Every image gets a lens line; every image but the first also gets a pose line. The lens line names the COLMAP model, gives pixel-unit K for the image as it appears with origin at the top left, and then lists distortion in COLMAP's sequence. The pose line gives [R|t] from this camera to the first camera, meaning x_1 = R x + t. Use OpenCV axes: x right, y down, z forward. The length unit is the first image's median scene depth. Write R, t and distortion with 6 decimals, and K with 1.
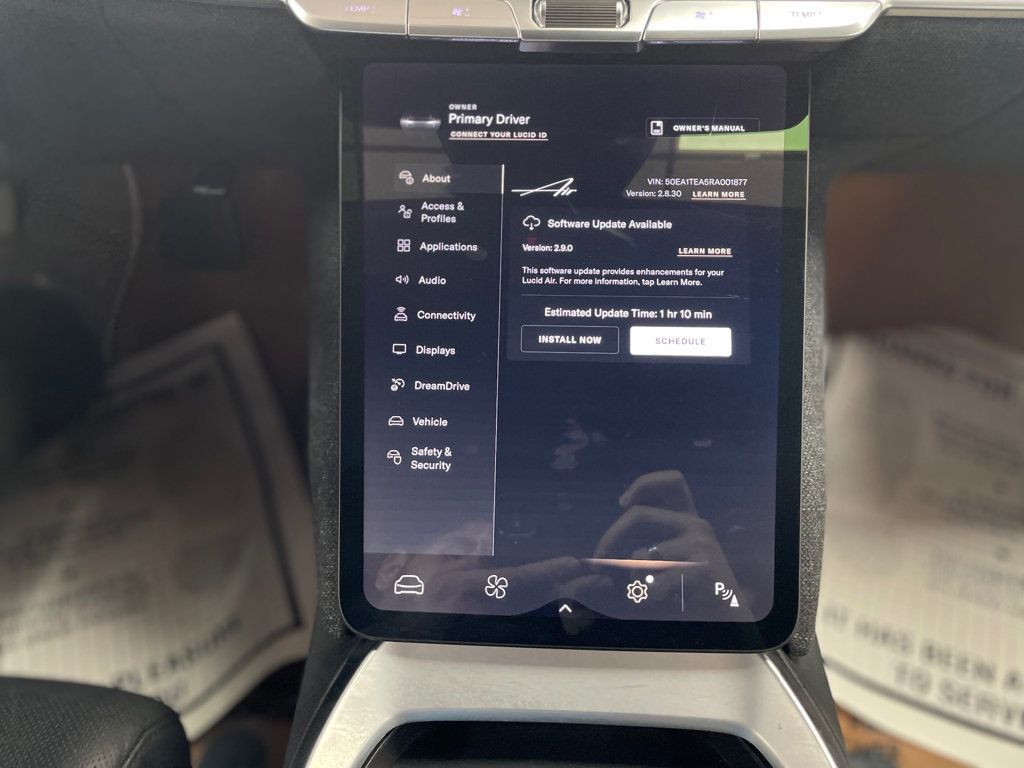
lens RADIAL K [[797.4, 0, 503.0], [0, 797.4, 391.1], [0, 0, 1]] dist [0.054541, -0.093763]
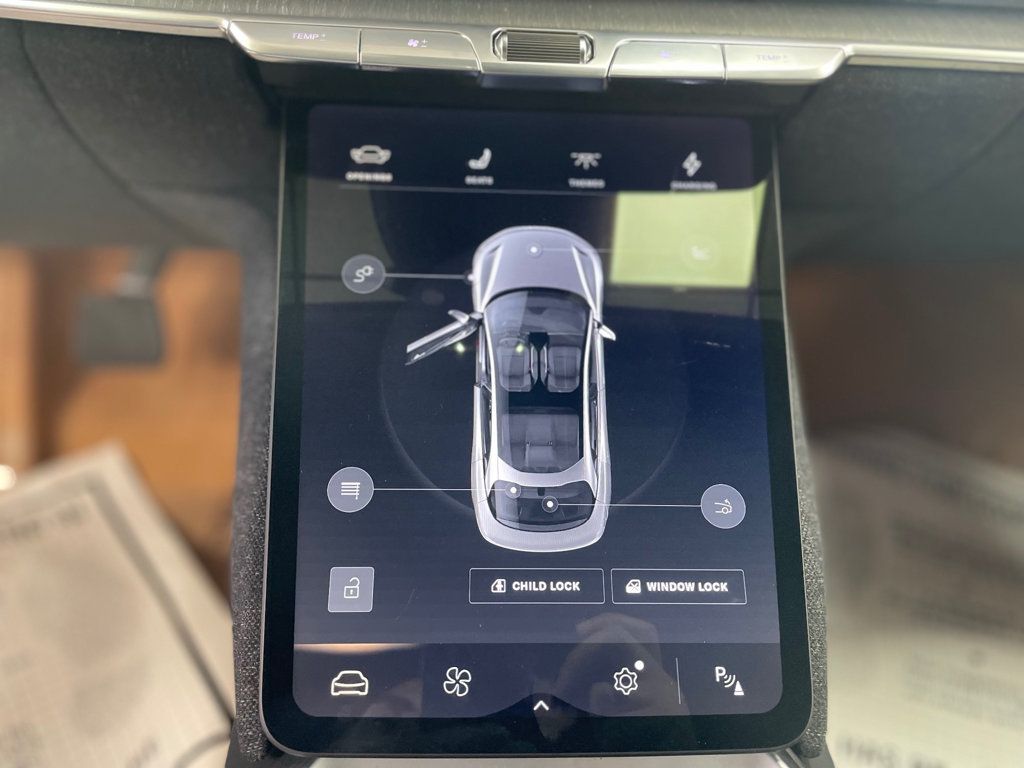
lens RADIAL K [[797.4, 0, 513.2], [0, 797.4, 387.8], [0, 0, 1]] dist [0.054541, -0.093763]
pose [[0.995675, -0.000368, 0.092909, -0.025647], [0.016510, 0.984777, -0.173039, 0.083983], [-0.091431, 0.173824, 0.980523, 0.121868]]
